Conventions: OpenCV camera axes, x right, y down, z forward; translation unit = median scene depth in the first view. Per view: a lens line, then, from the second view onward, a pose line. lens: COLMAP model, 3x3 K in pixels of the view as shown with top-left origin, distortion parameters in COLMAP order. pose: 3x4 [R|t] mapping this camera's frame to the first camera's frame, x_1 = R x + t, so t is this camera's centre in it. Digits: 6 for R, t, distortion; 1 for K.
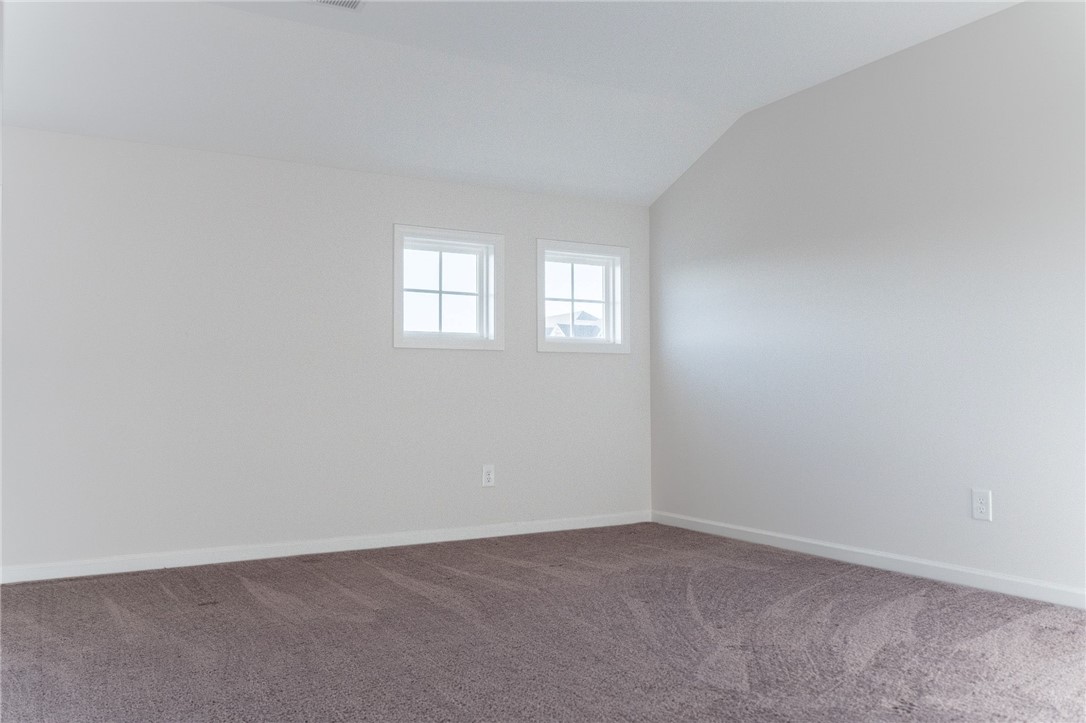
lens RADIAL K [[852.5, 0, 543.0], [0, 852.5, 361.5], [0, 0, 1]] dist [-0.004614, -0.000582]
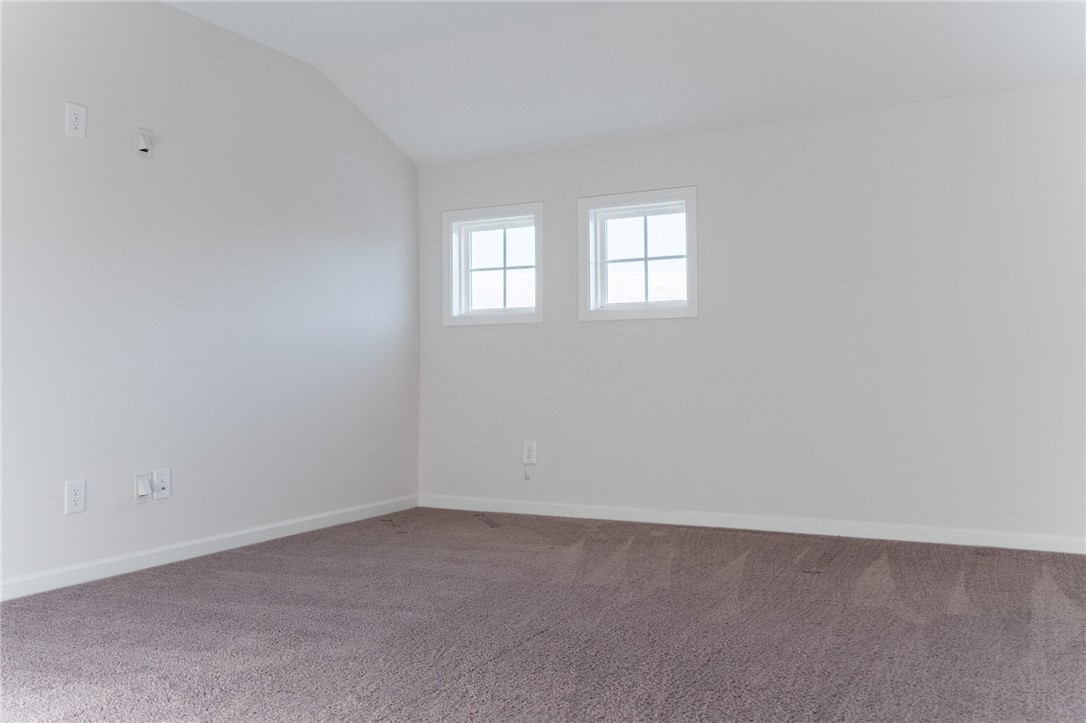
lens RADIAL K [[876.3, 0, 543.0], [0, 876.3, 361.5], [0, 0, 1]] dist [-0.003341, -0.001226]
pose [[0.540457, -0.006897, -0.841343, 0.778508], [0.038383, 0.999127, 0.016466, 0.014096], [0.840495, -0.041192, 0.540250, 0.462099]]
